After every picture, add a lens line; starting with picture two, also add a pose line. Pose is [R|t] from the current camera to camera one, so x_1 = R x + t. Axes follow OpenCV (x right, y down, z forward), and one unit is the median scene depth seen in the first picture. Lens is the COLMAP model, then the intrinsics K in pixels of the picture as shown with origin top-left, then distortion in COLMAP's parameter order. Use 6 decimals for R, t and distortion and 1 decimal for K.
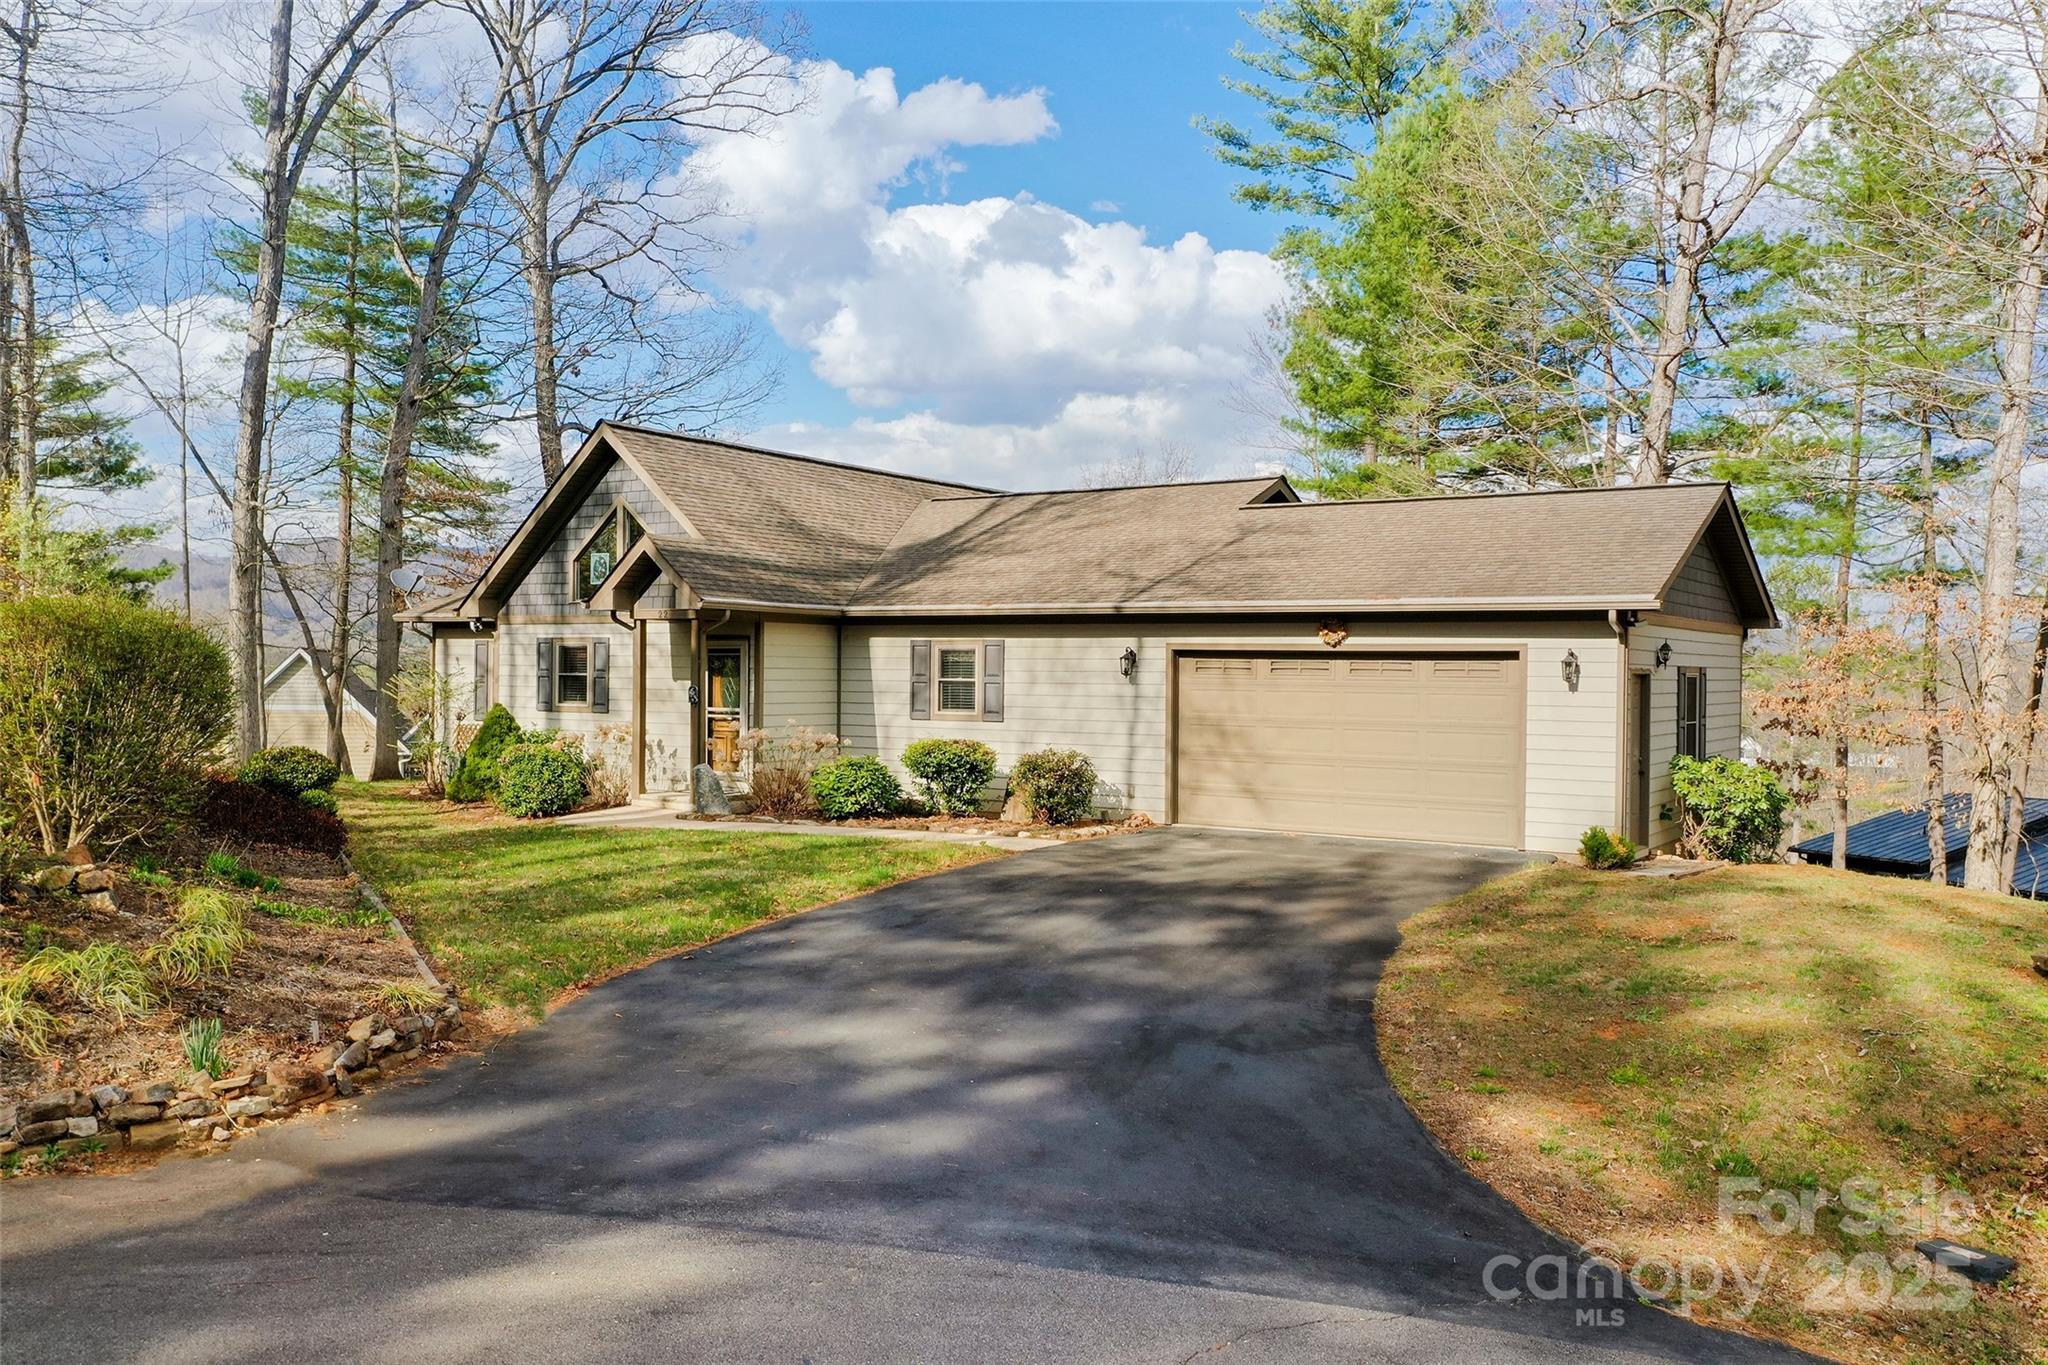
lens RADIAL K [[1642.1, 0, 1025.3], [0, 1642.1, 663.9], [0, 0, 1]] dist [0.007664, -0.017613]
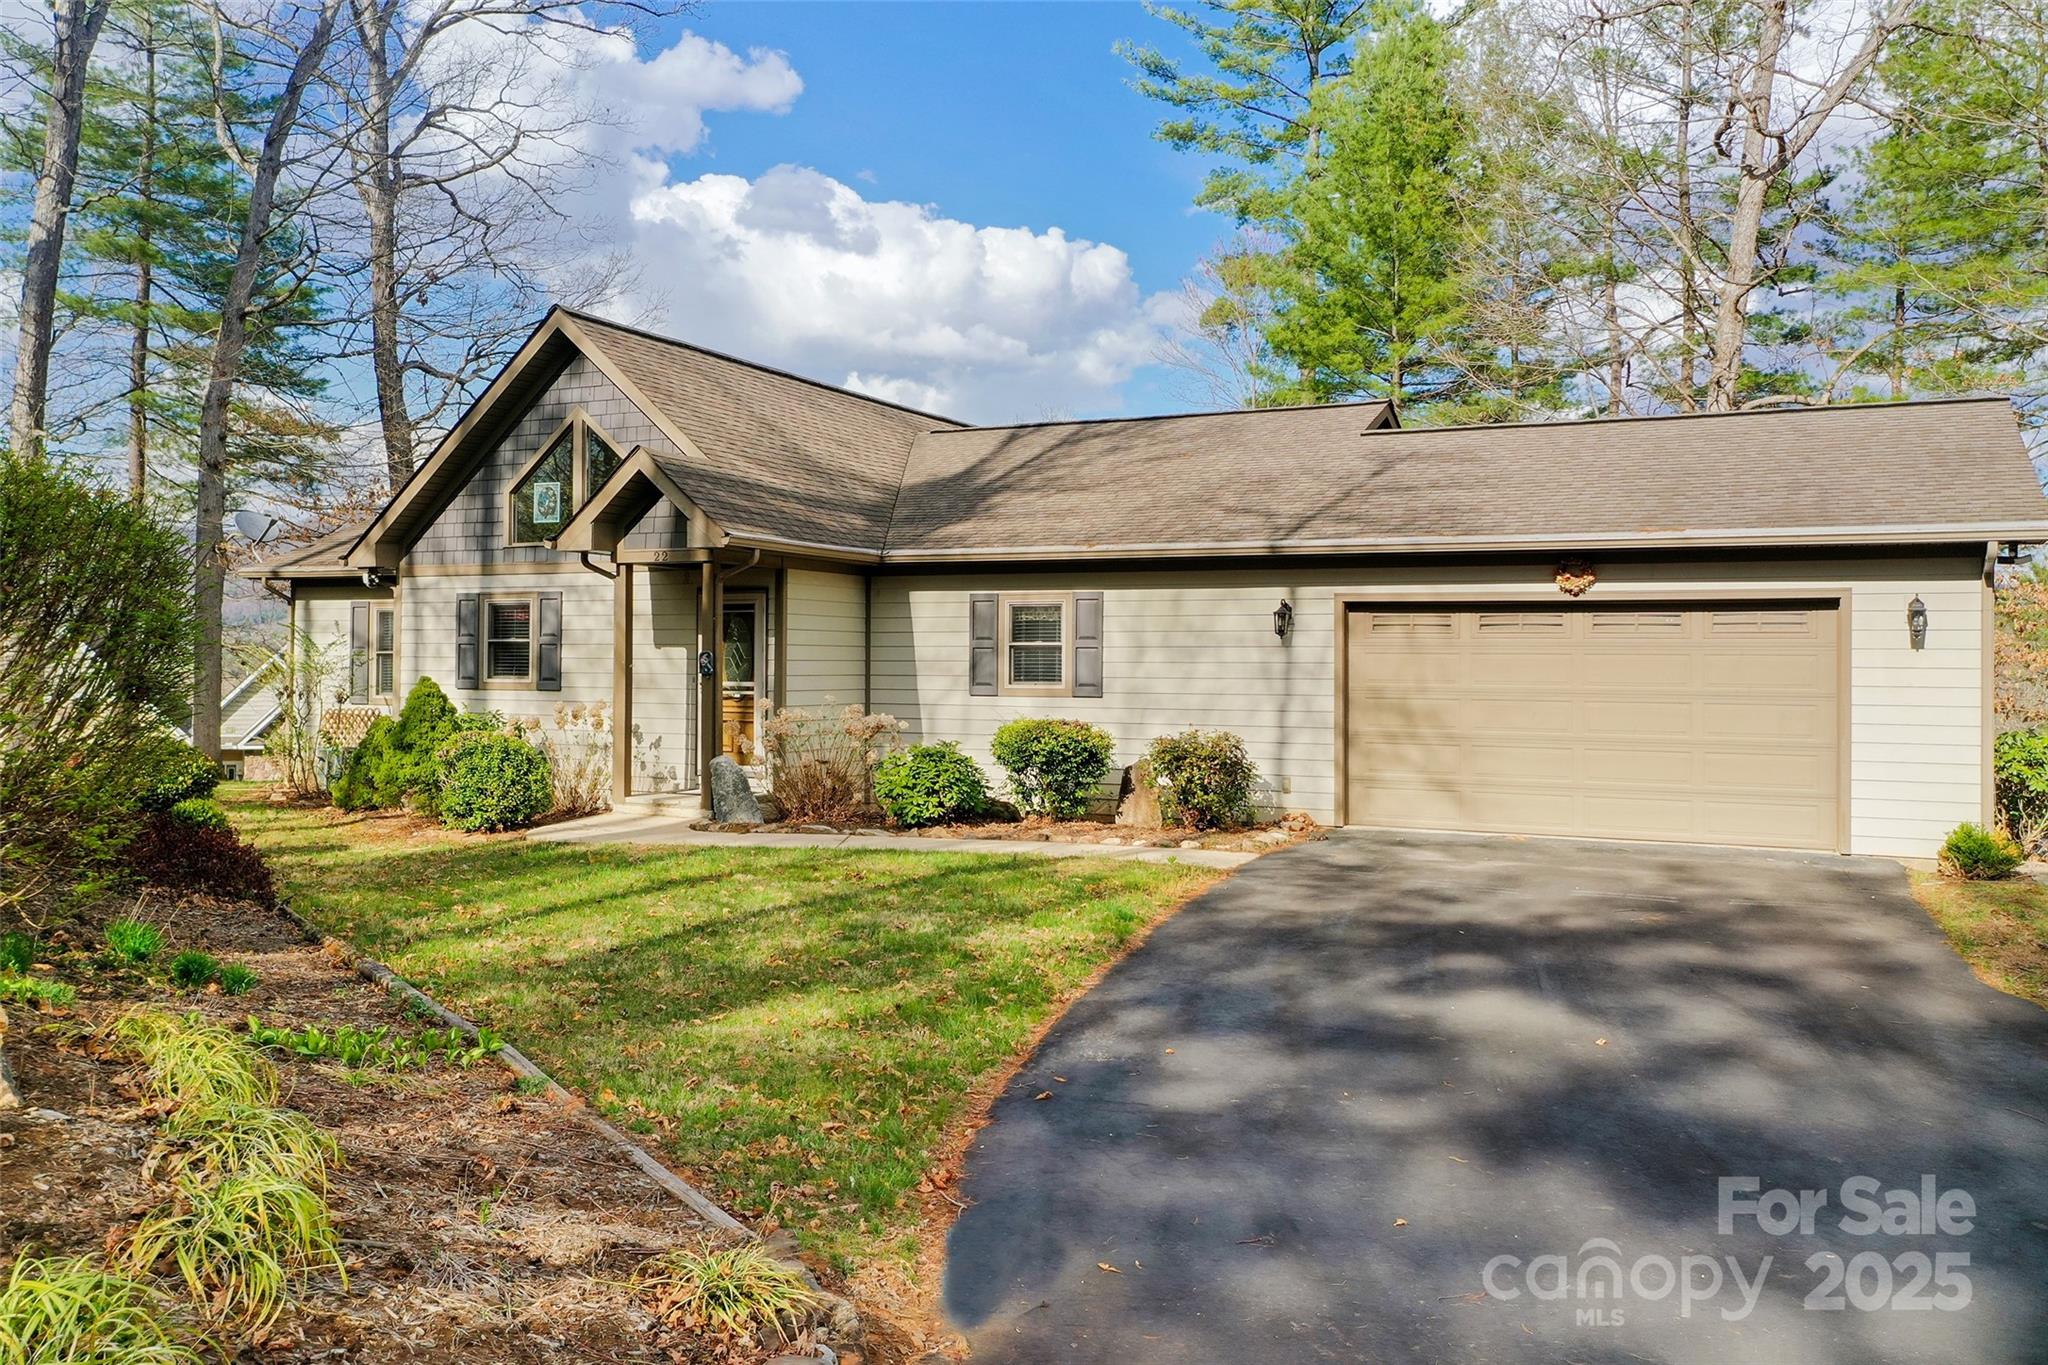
lens RADIAL K [[1642.1, 0, 1041.2], [0, 1642.1, 640.9], [0, 0, 1]] dist [0.007664, -0.017613]
pose [[0.990992, -0.002313, 0.133902, -0.137980], [0.003198, 0.999974, -0.006395, 0.012556], [-0.133884, 0.006765, 0.990974, 0.216776]]
